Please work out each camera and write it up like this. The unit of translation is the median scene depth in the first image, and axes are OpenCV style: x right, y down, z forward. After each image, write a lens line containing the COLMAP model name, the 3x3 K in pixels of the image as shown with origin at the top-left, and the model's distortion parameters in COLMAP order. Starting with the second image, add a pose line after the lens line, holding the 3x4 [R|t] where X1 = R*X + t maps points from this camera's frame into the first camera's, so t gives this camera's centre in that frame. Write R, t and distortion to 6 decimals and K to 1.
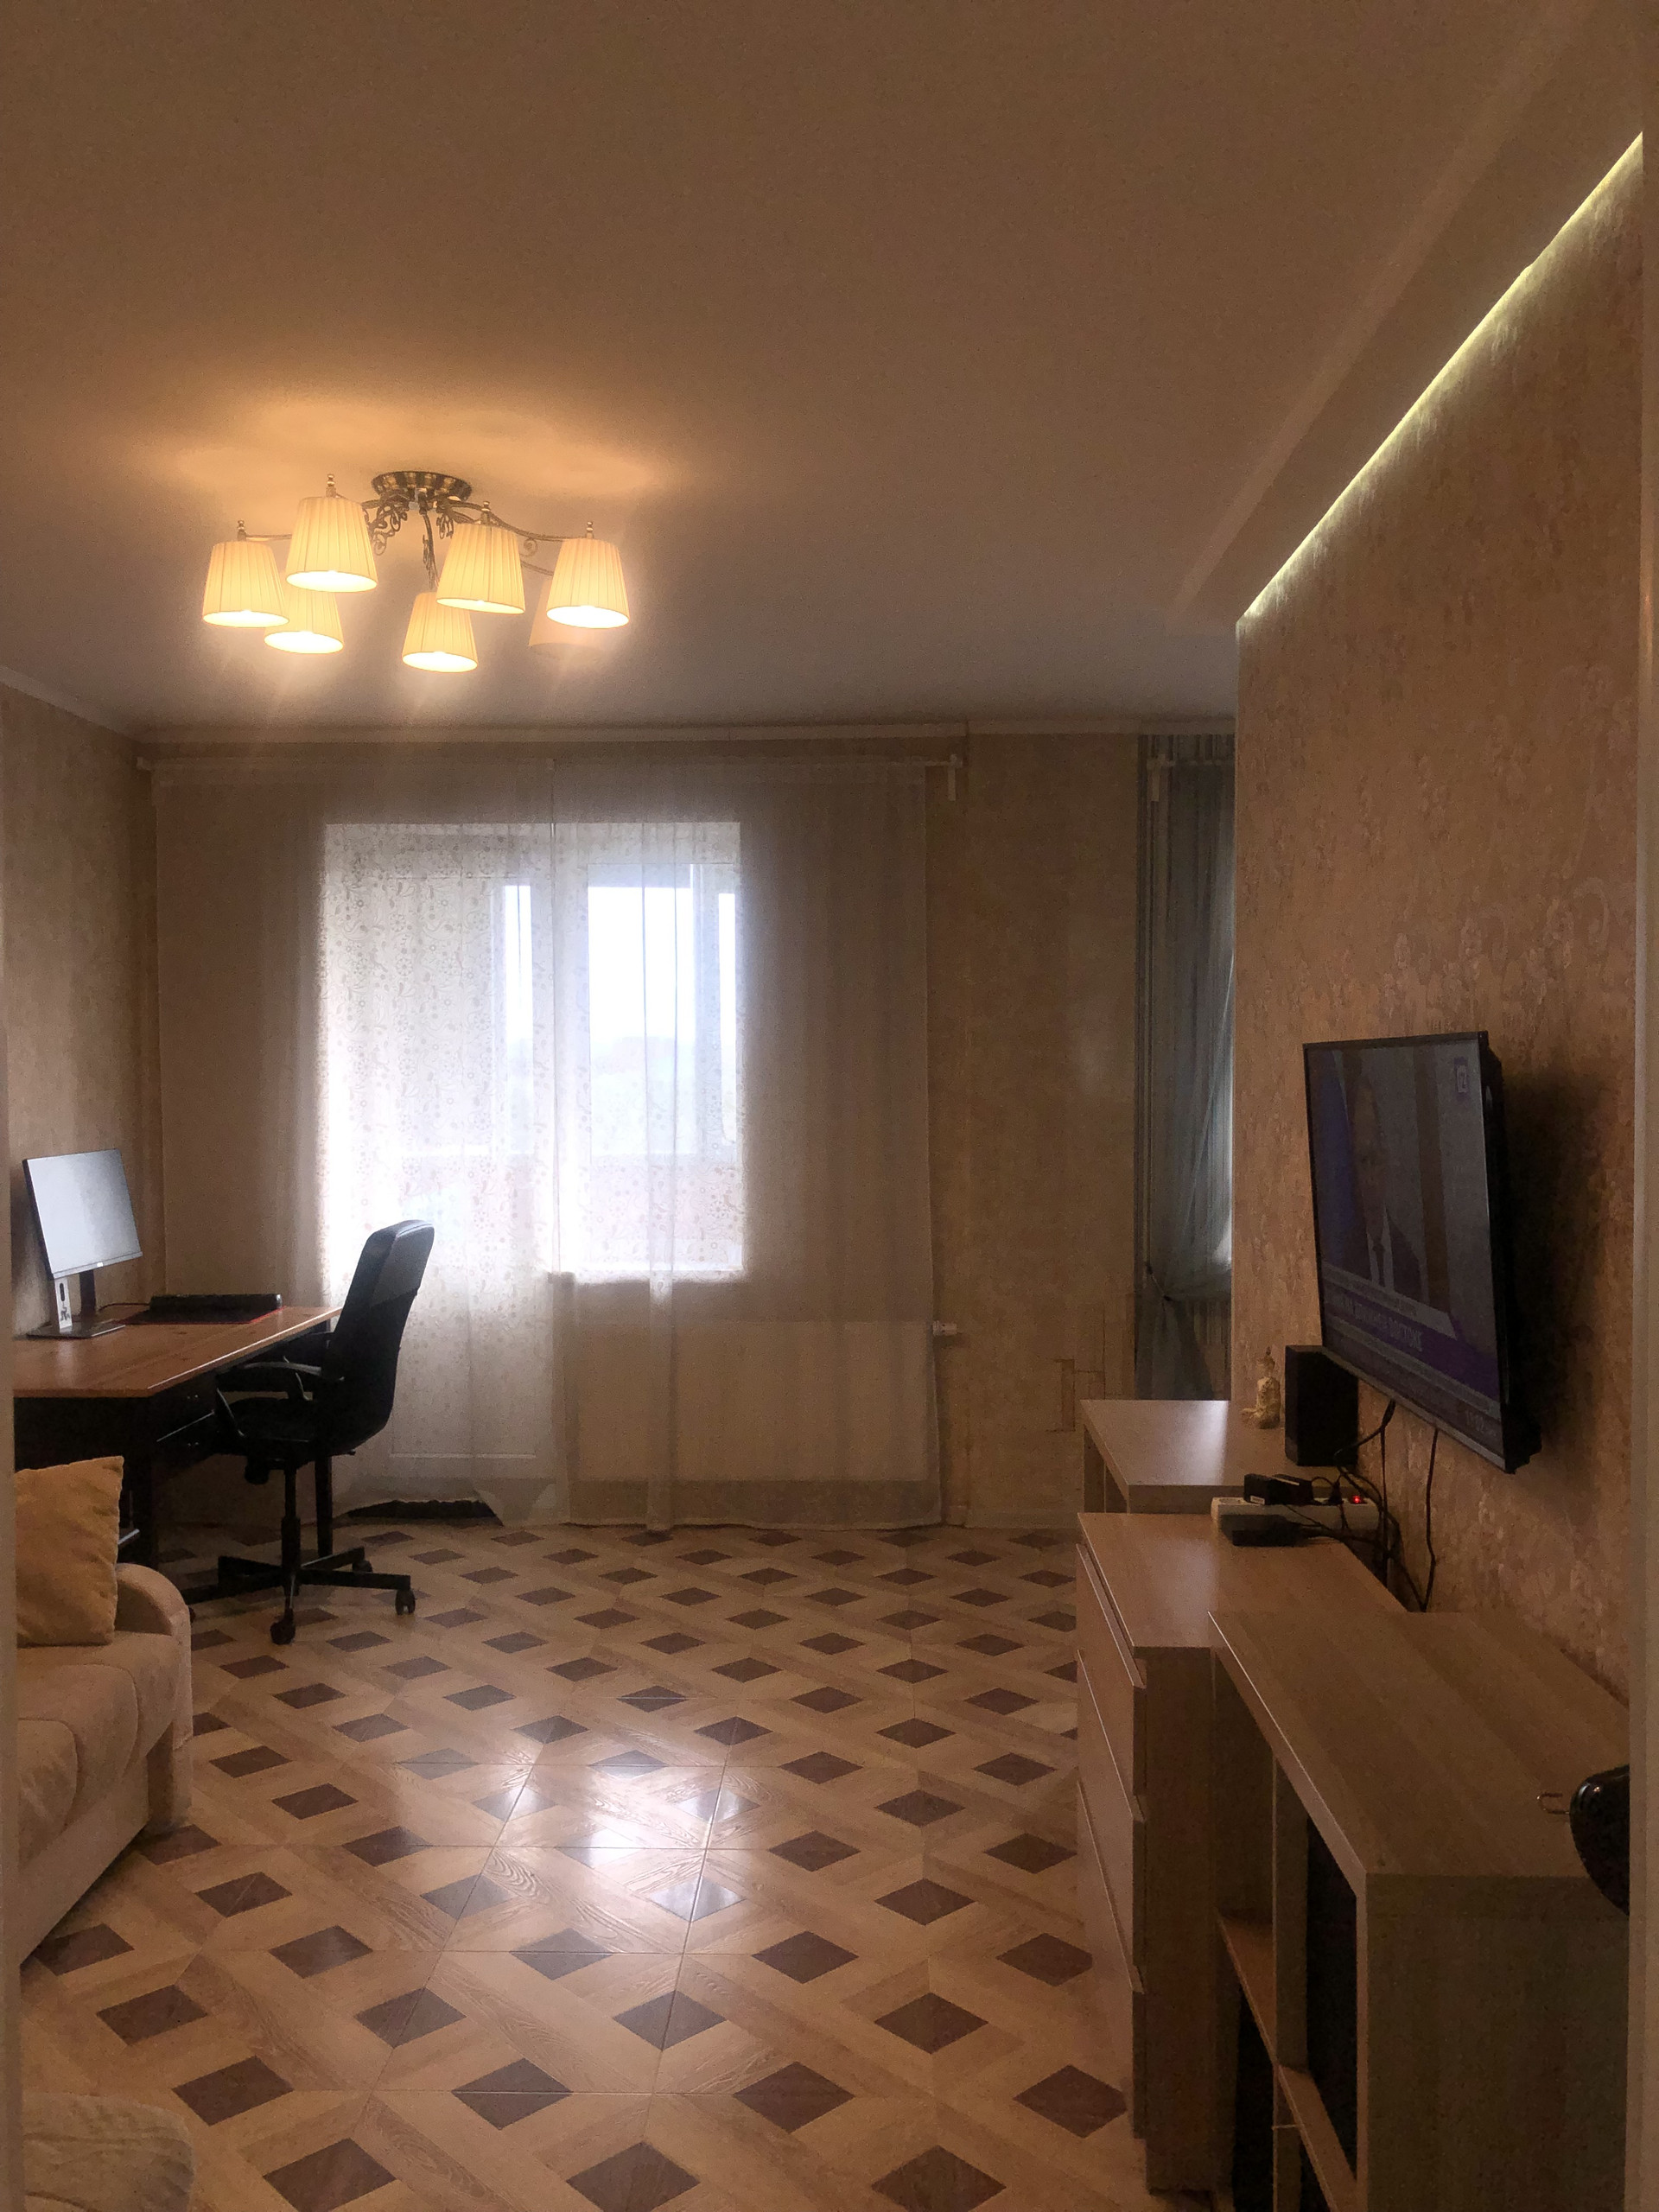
lens RADIAL K [[1834.9, 0, 822.4], [0, 1834.9, 1115.8], [0, 0, 1]] dist [-0.000832, 0.016405]
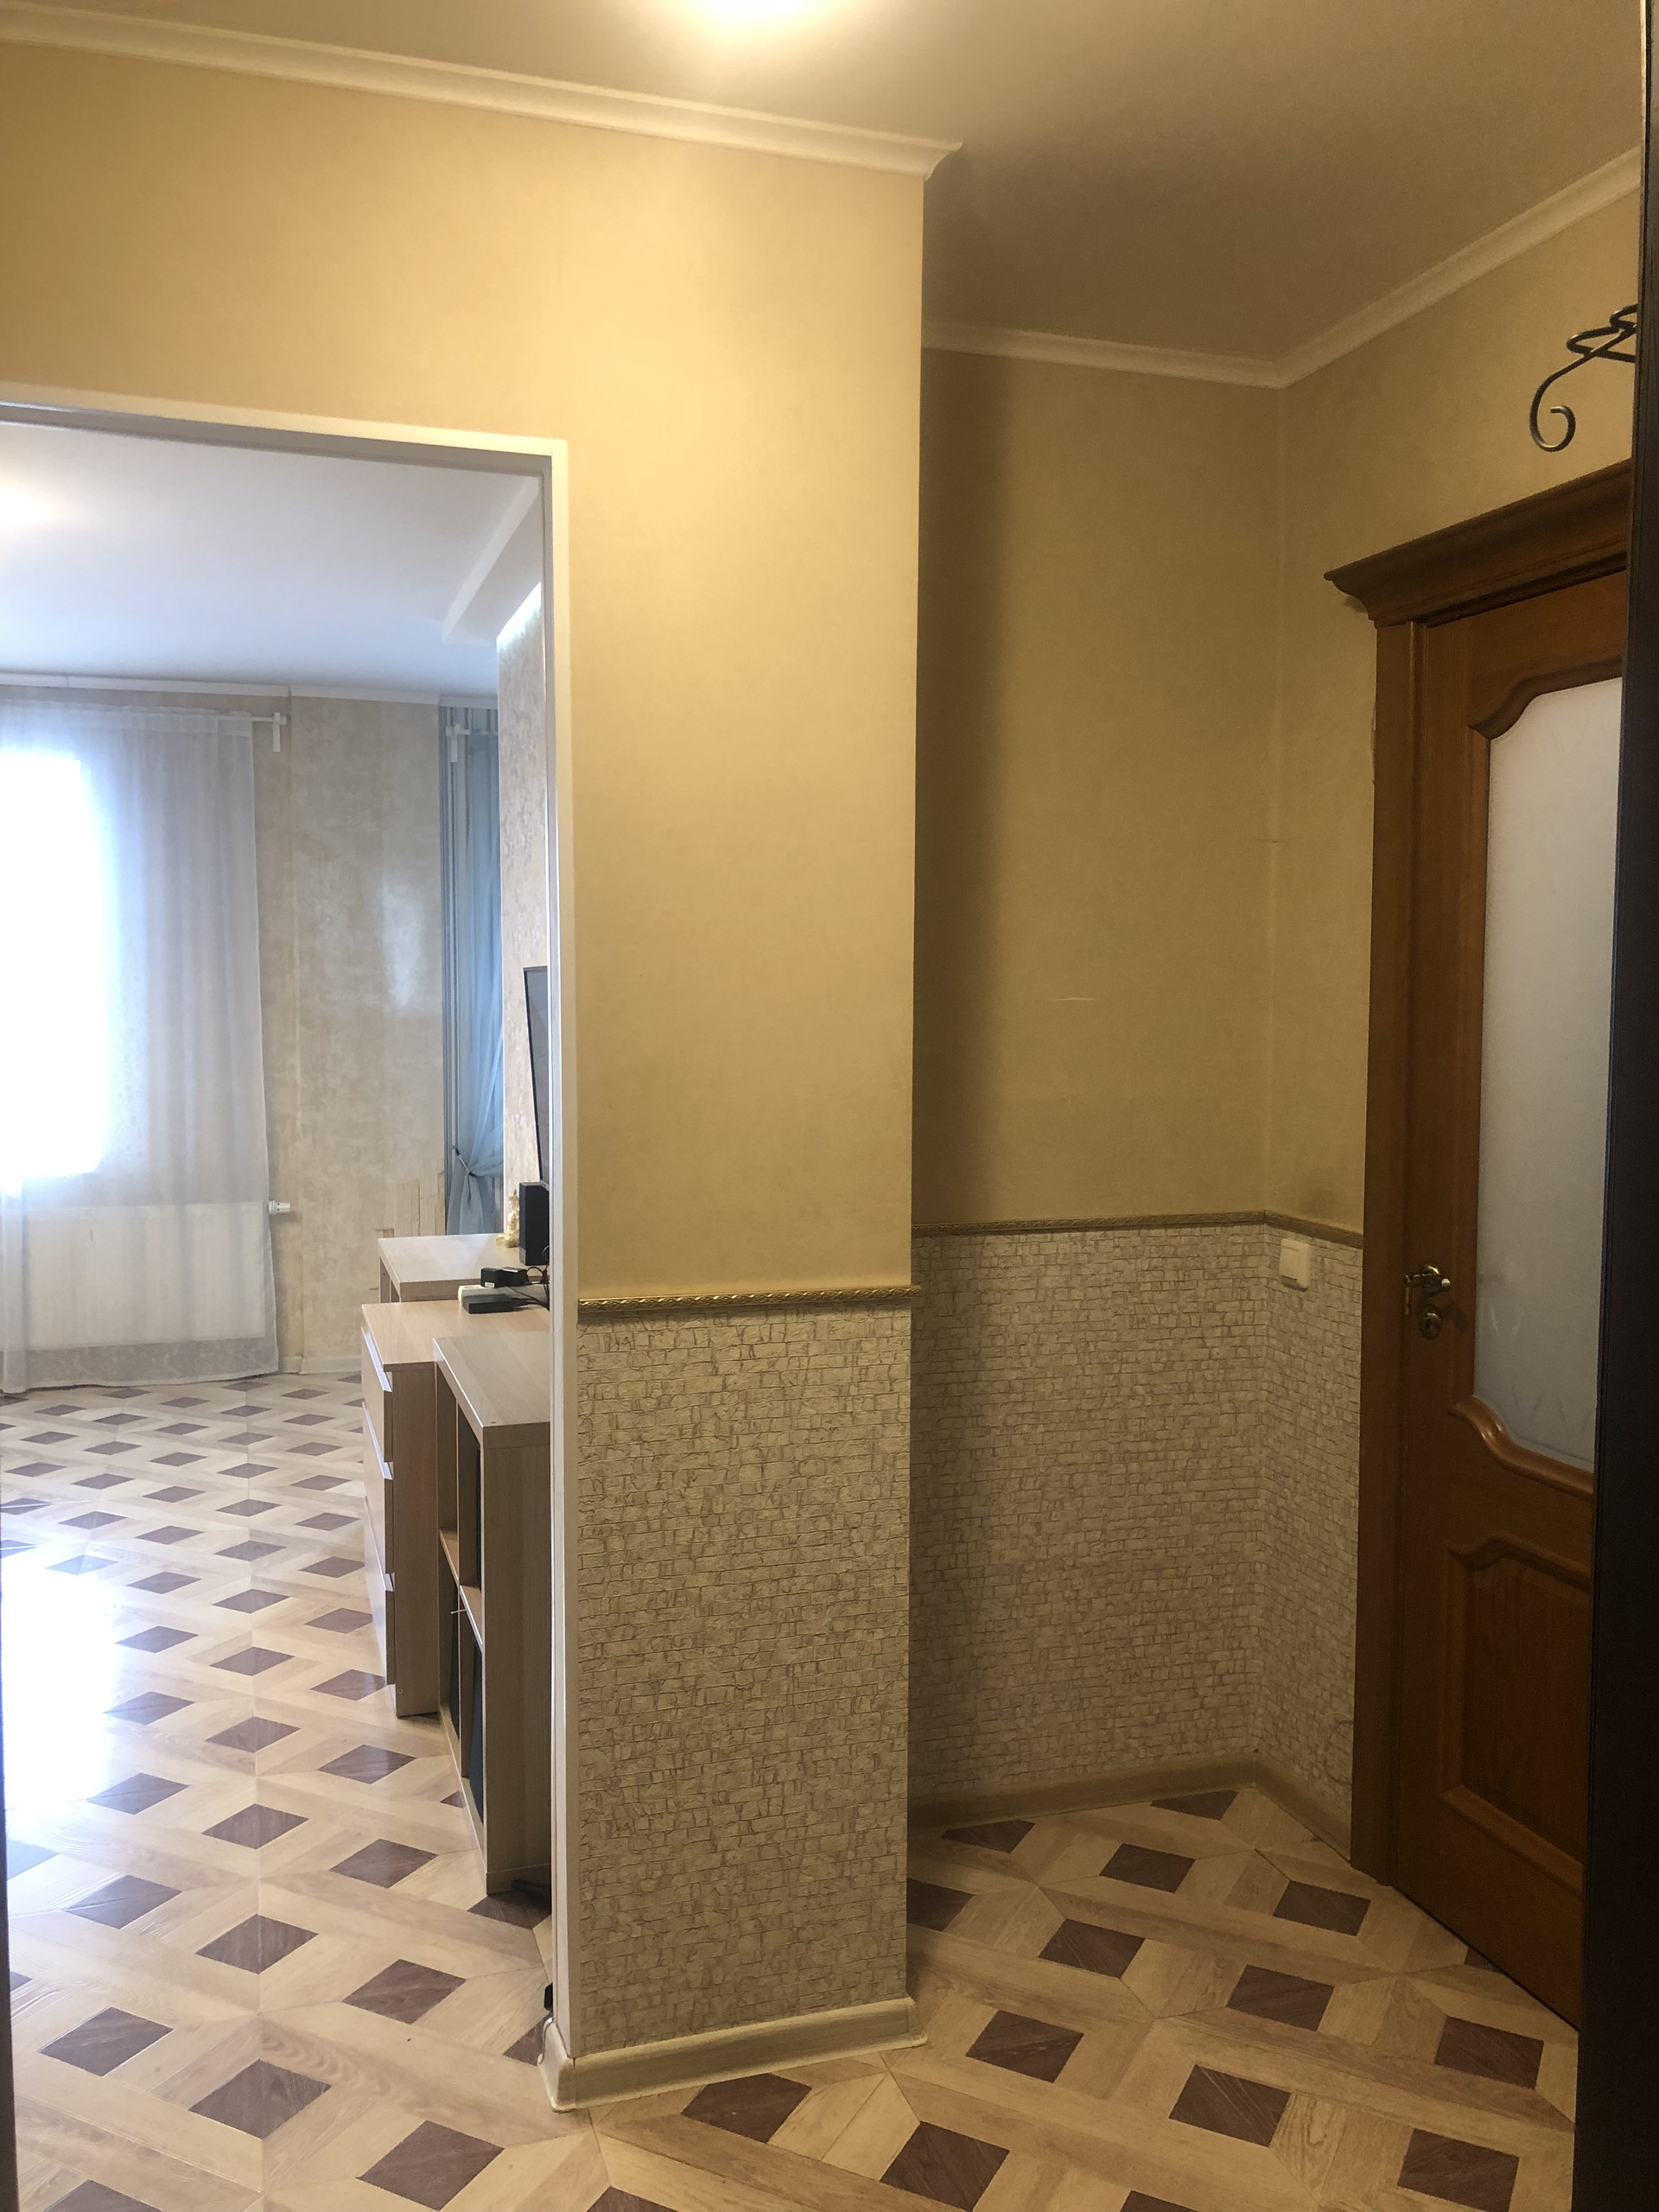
lens RADIAL K [[1809.0, 0, 829.5], [0, 1809.0, 1106.0], [0, 0, 1]] dist [0.137865, -0.372807]
pose [[0.940466, -0.017294, 0.339449, 0.003107], [0.003474, 0.999142, 0.041281, 0.006227], [-0.339871, -0.037644, 0.939718, -0.261085]]
